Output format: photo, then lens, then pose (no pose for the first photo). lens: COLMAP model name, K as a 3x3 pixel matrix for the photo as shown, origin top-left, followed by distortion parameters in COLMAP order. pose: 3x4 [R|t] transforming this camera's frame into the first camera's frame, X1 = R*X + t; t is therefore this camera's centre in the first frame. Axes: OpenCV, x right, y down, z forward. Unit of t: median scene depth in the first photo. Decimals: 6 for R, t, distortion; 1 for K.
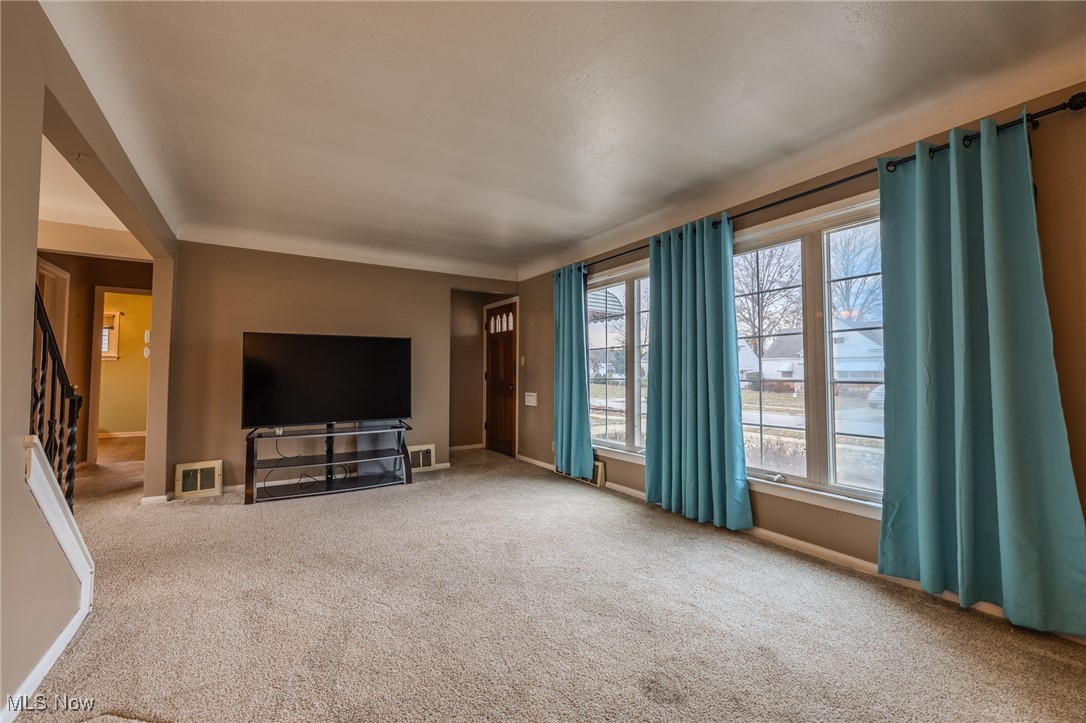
lens RADIAL K [[451.8, 0, 544.3], [0, 451.8, 358.9], [0, 0, 1]] dist [-0.000164, 0.000390]
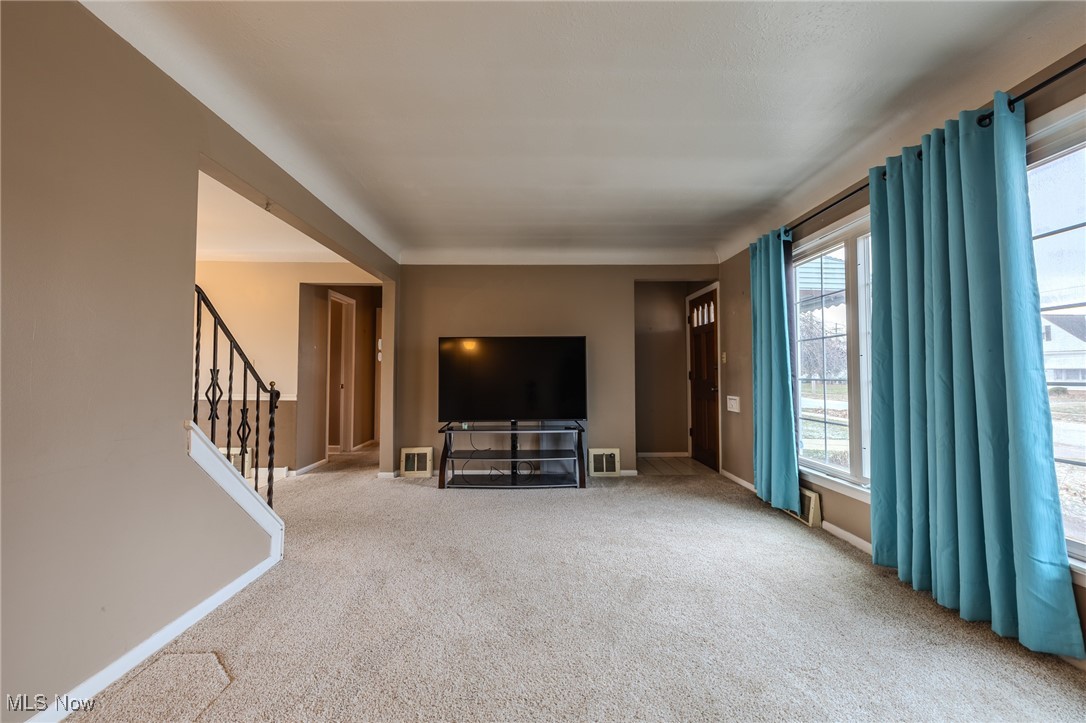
lens RADIAL K [[453.8, 0, 543.4], [0, 453.8, 356.2], [0, 0, 1]] dist [0.000694, 0.000478]
pose [[0.848934, -0.023023, -0.527997, 0.166412], [0.019728, 0.999735, -0.011874, 0.006915], [0.528131, -0.000336, 0.849163, 0.159573]]
